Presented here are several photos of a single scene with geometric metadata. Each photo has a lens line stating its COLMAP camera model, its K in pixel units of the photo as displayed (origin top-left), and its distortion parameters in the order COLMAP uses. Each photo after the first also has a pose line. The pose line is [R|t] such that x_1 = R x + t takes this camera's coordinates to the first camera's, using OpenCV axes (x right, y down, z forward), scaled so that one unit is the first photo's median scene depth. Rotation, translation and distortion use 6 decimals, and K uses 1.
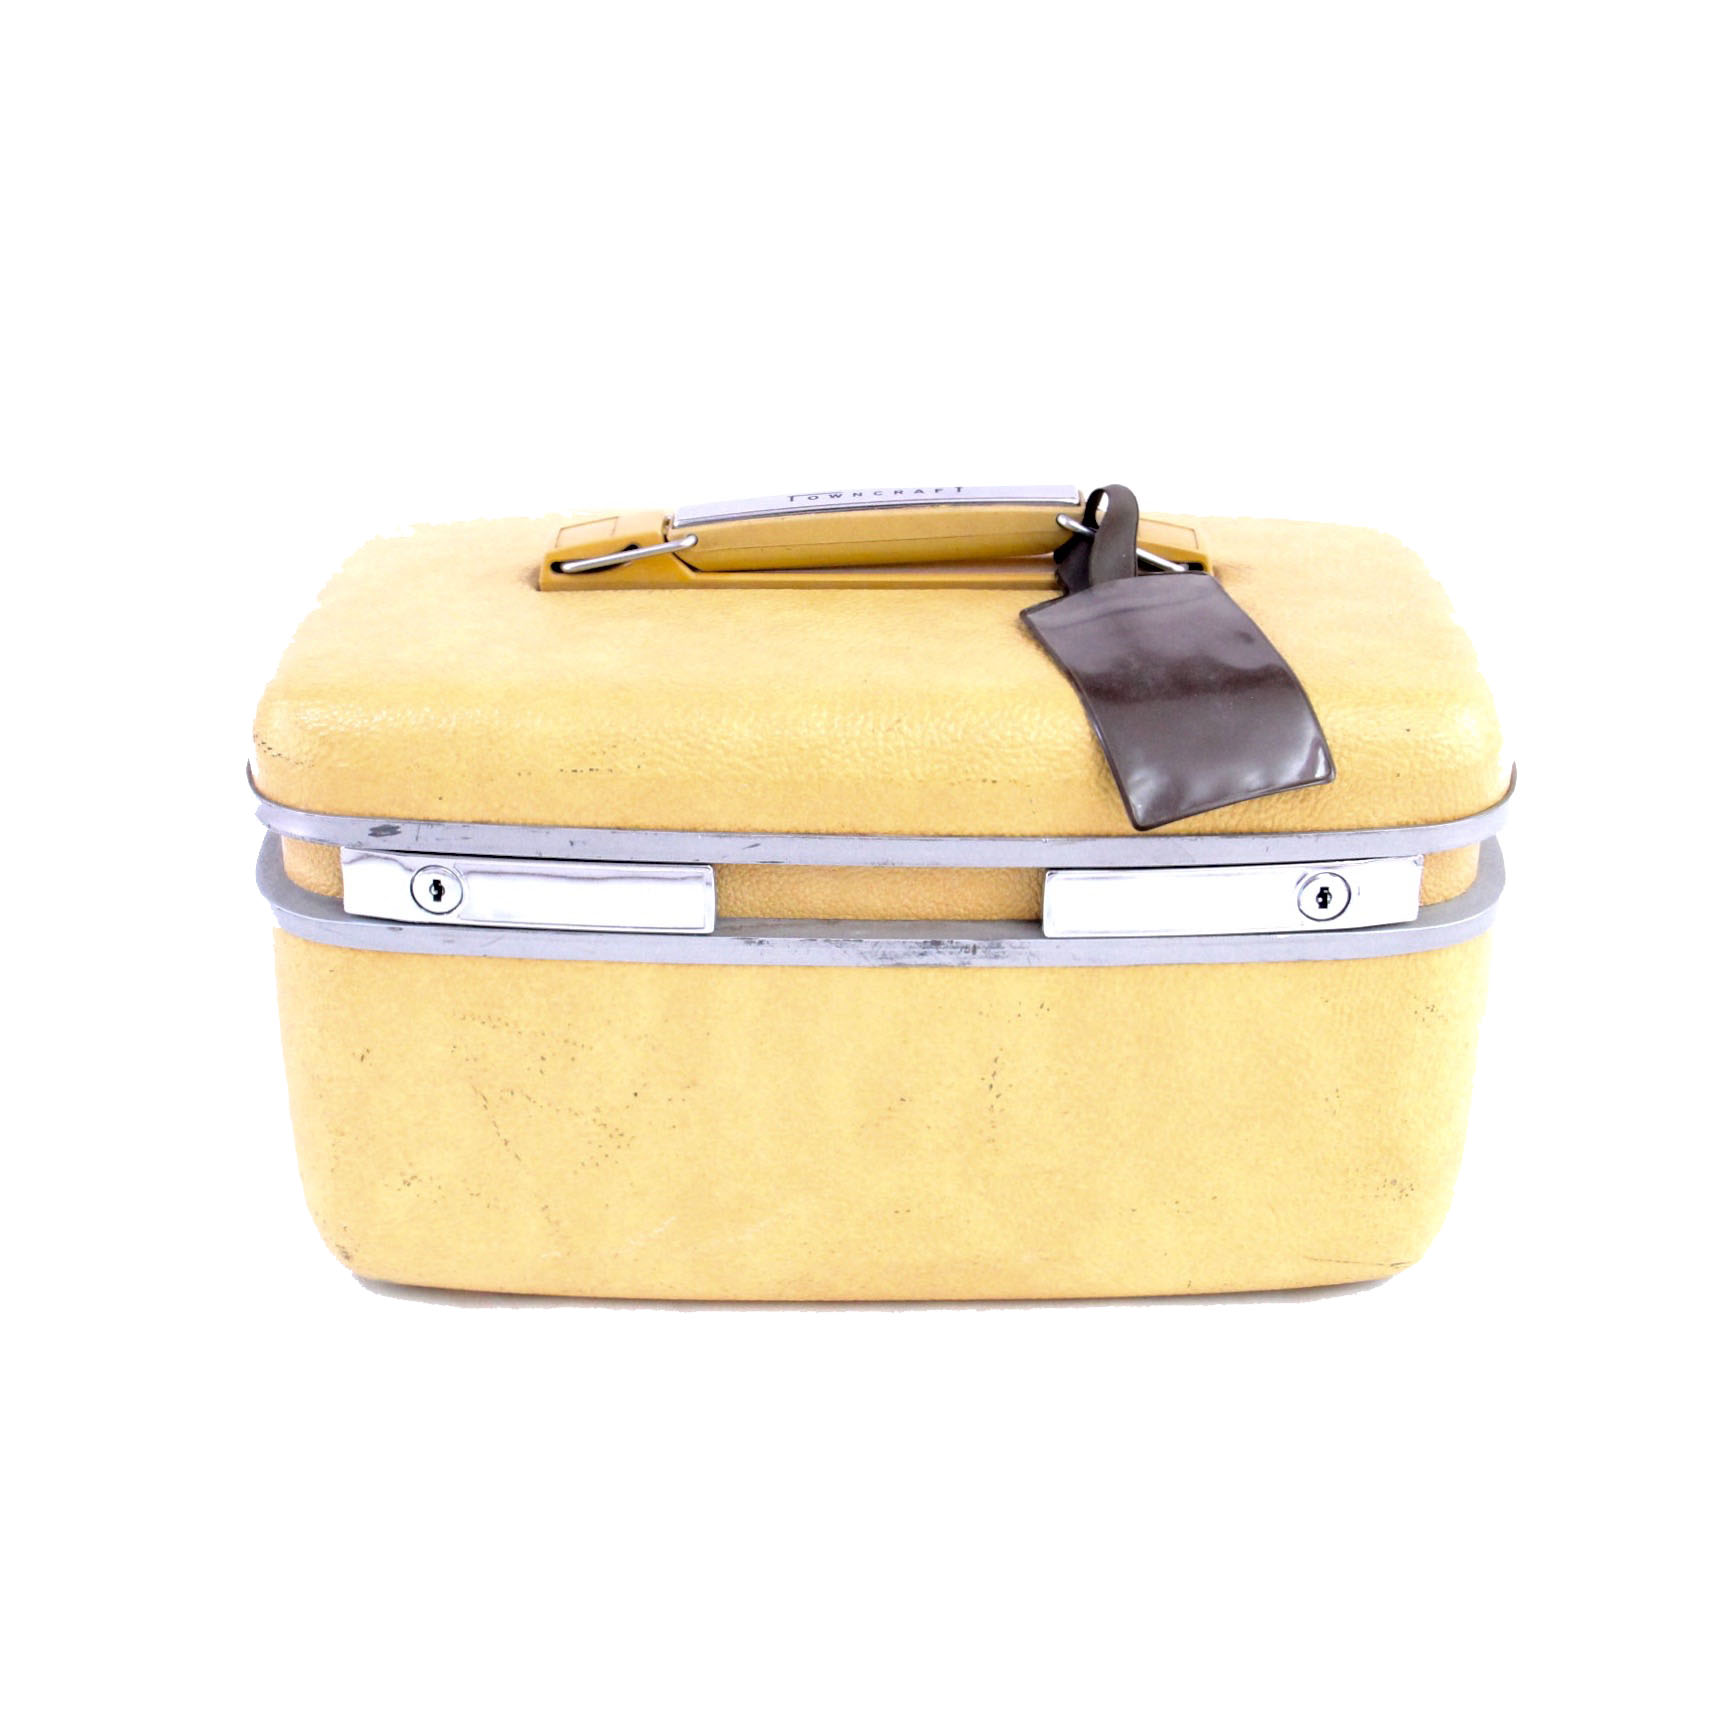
lens RADIAL K [[3220.6, 0, 801.5], [0, 3220.6, 857.8], [0, 0, 1]] dist [-0.002146, 0.000000]
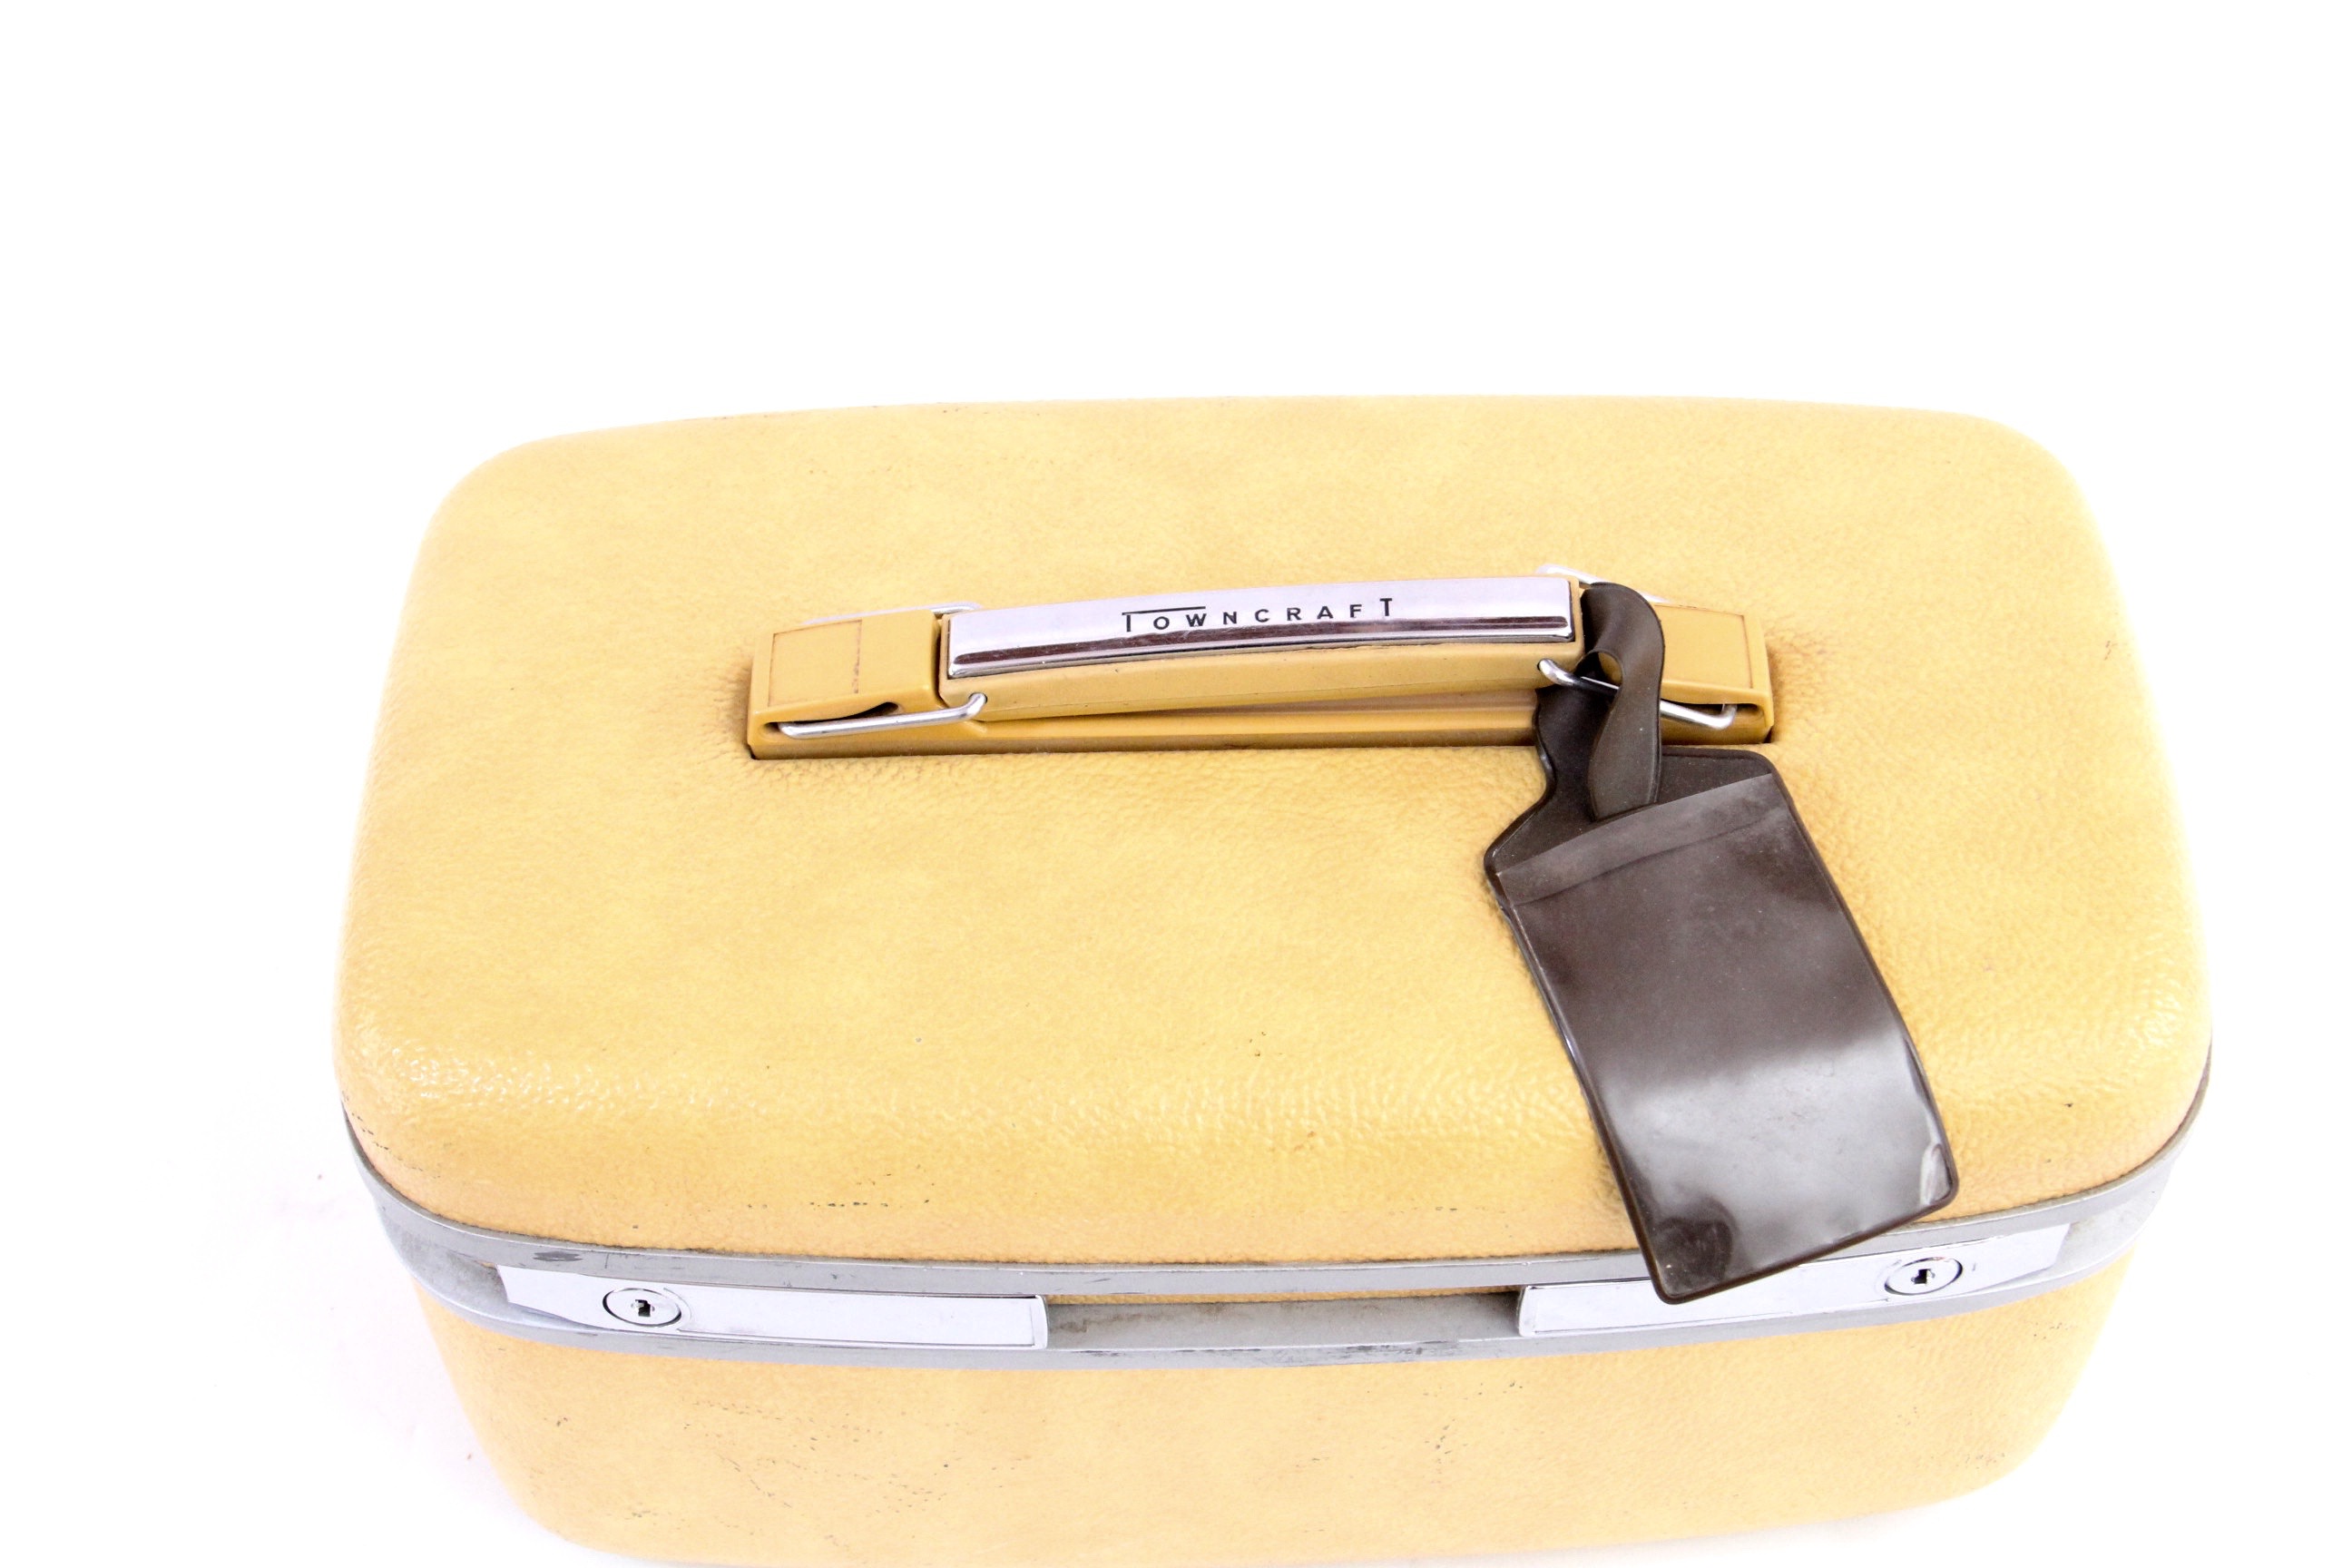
lens RADIAL K [[3622.4, 0, 1189.4], [0, 3622.4, 877.9], [0, 0, 1]] dist [0.072487, 0.000000]
pose [[0.999048, -0.040045, 0.017314, -0.005771], [0.027049, 0.879924, 0.474344, -0.429411], [-0.034230, -0.473424, 0.880169, 0.347827]]
